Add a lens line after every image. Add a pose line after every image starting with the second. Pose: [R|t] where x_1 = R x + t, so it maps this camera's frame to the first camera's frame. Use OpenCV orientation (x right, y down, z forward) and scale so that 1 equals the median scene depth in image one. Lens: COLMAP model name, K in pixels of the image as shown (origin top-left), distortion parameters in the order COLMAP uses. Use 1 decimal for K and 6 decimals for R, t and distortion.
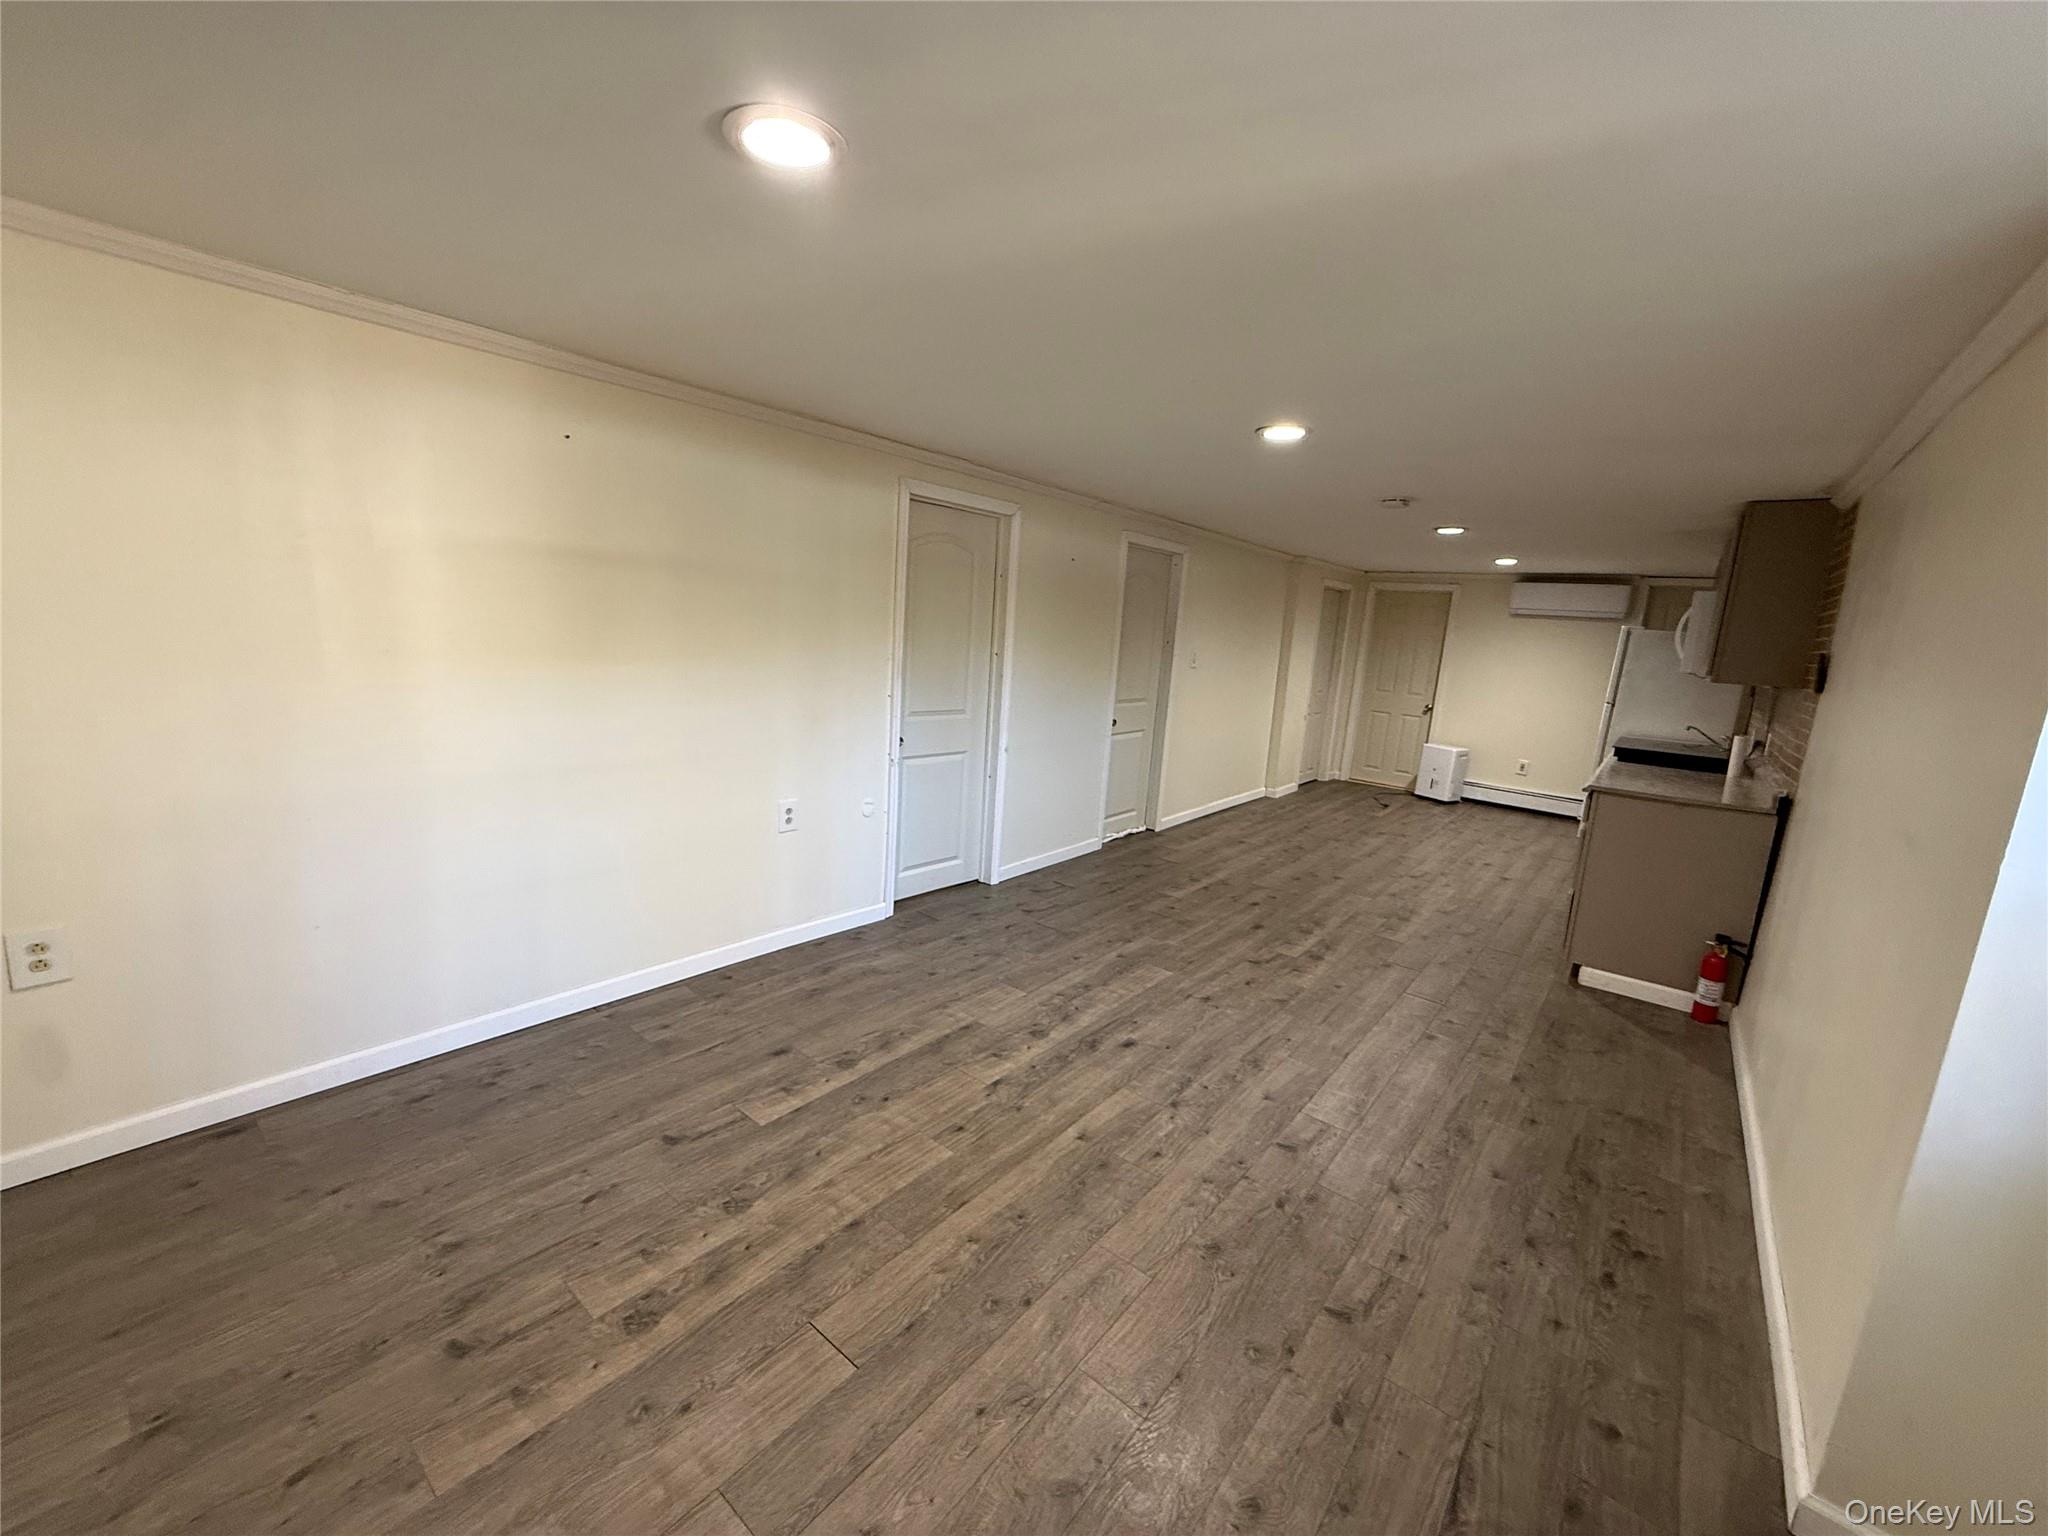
lens RADIAL K [[813.2, 0, 1027.0], [0, 813.2, 774.4], [0, 0, 1]] dist [0.002096, -0.000142]
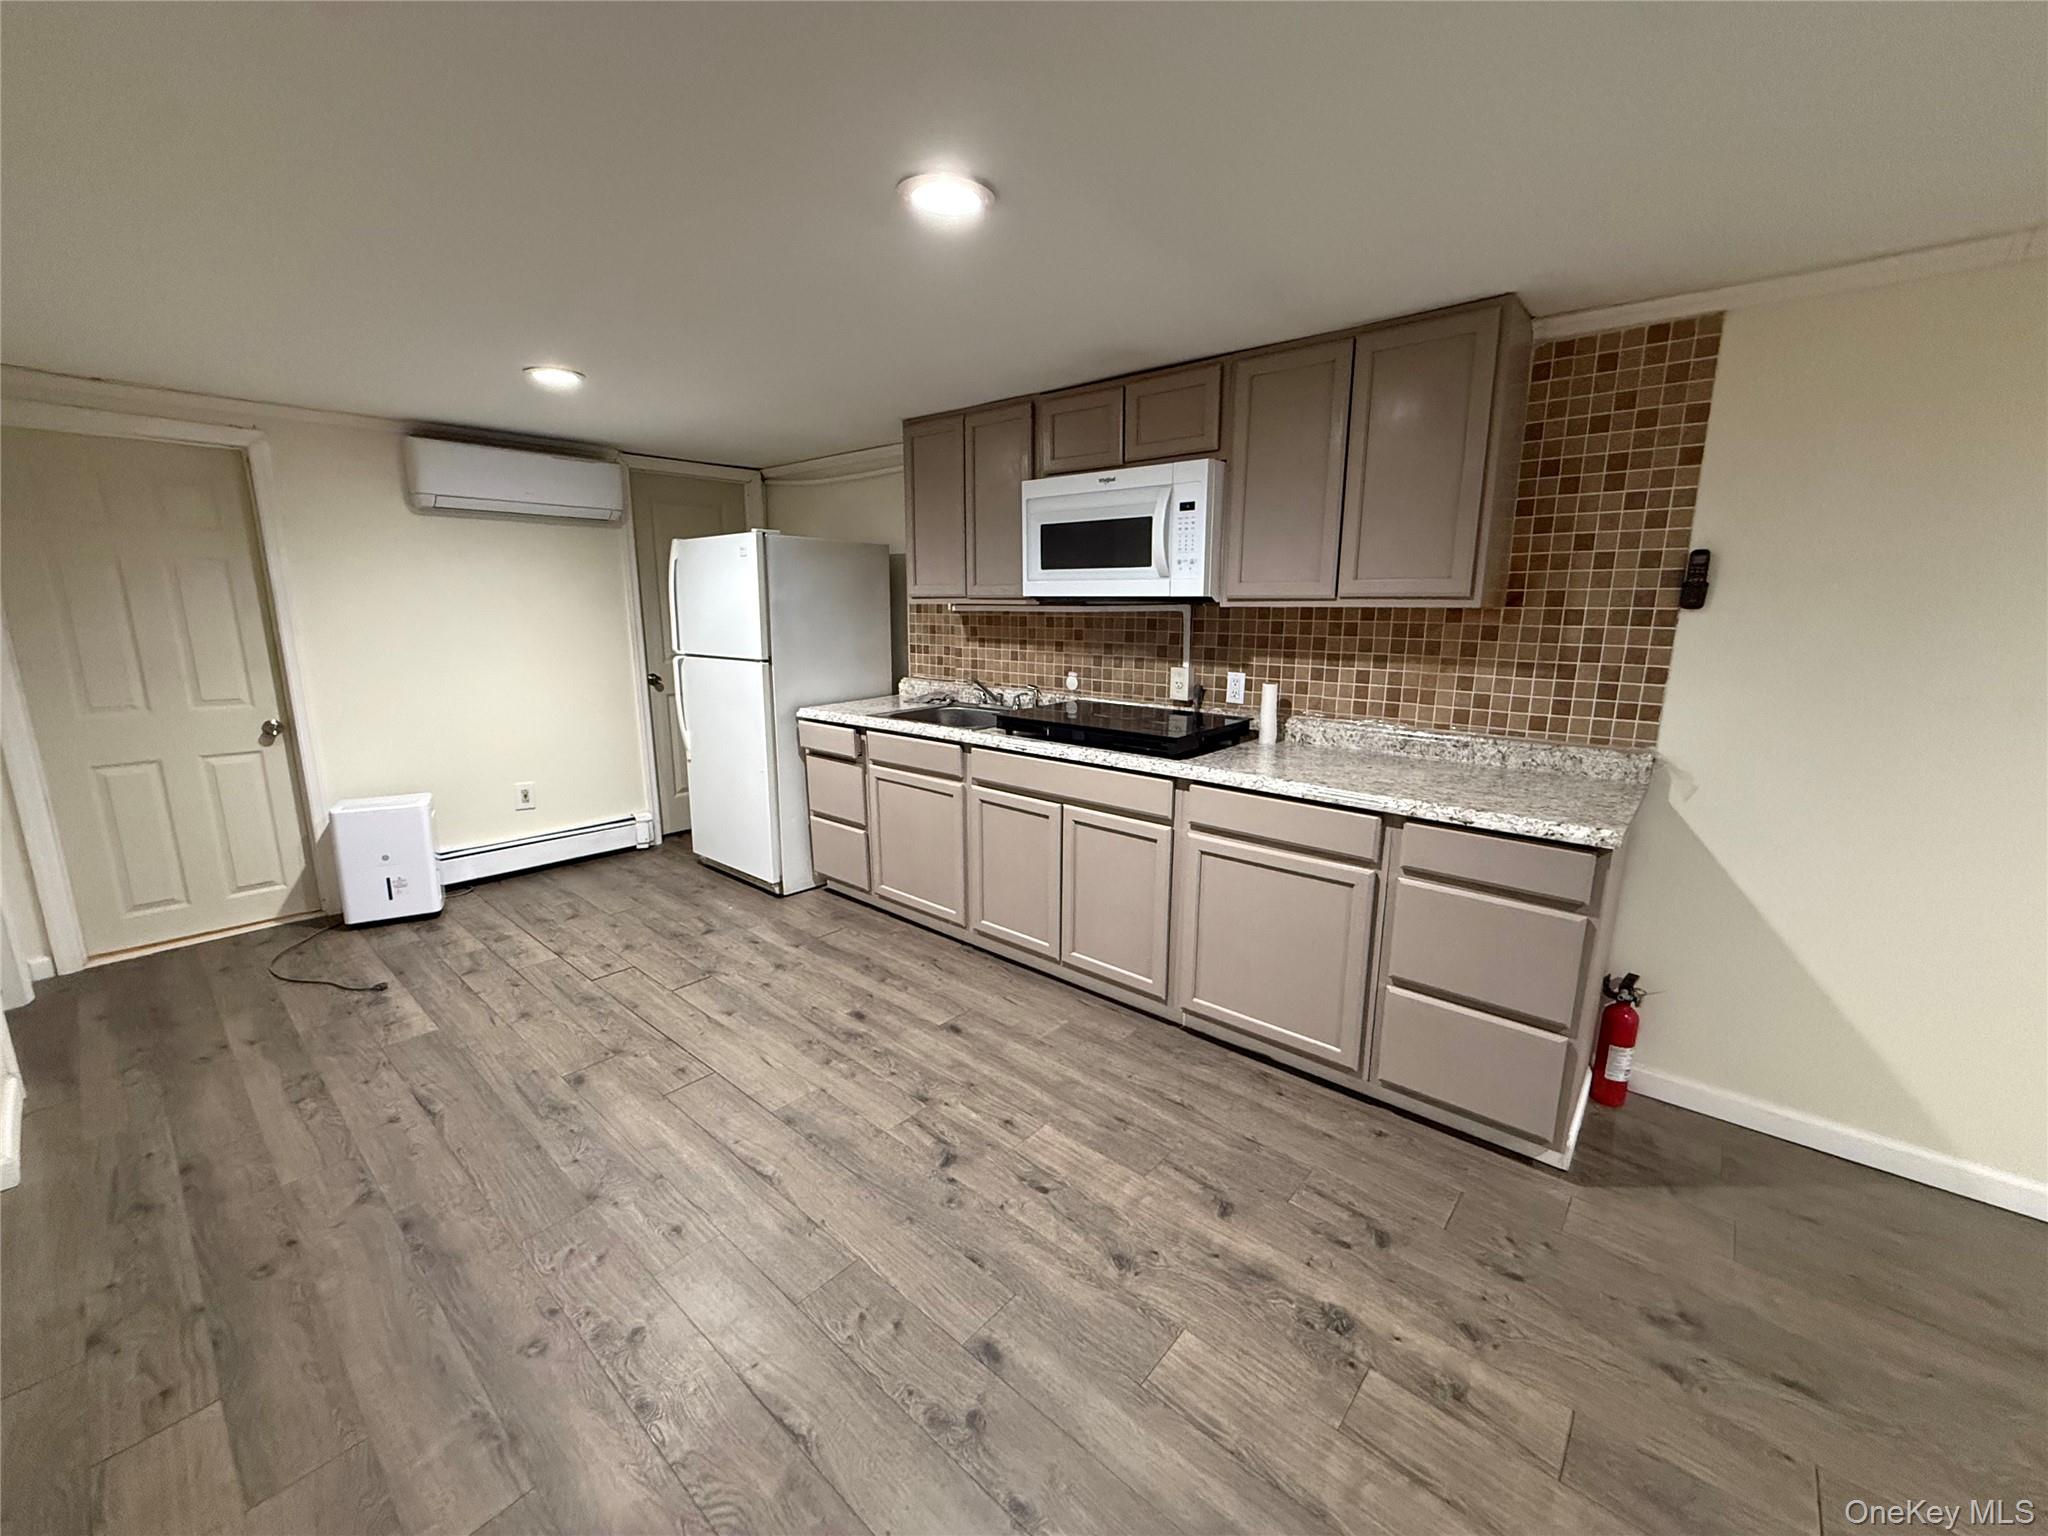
lens RADIAL K [[813.2, 0, 1025.7], [0, 813.2, 755.5], [0, 0, 1]] dist [0.002096, -0.000142]
pose [[0.036944, -0.257179, 0.965657, 0.145825], [0.181709, 0.951937, 0.246573, -0.165875], [-0.982658, 0.166360, 0.081900, 0.947495]]
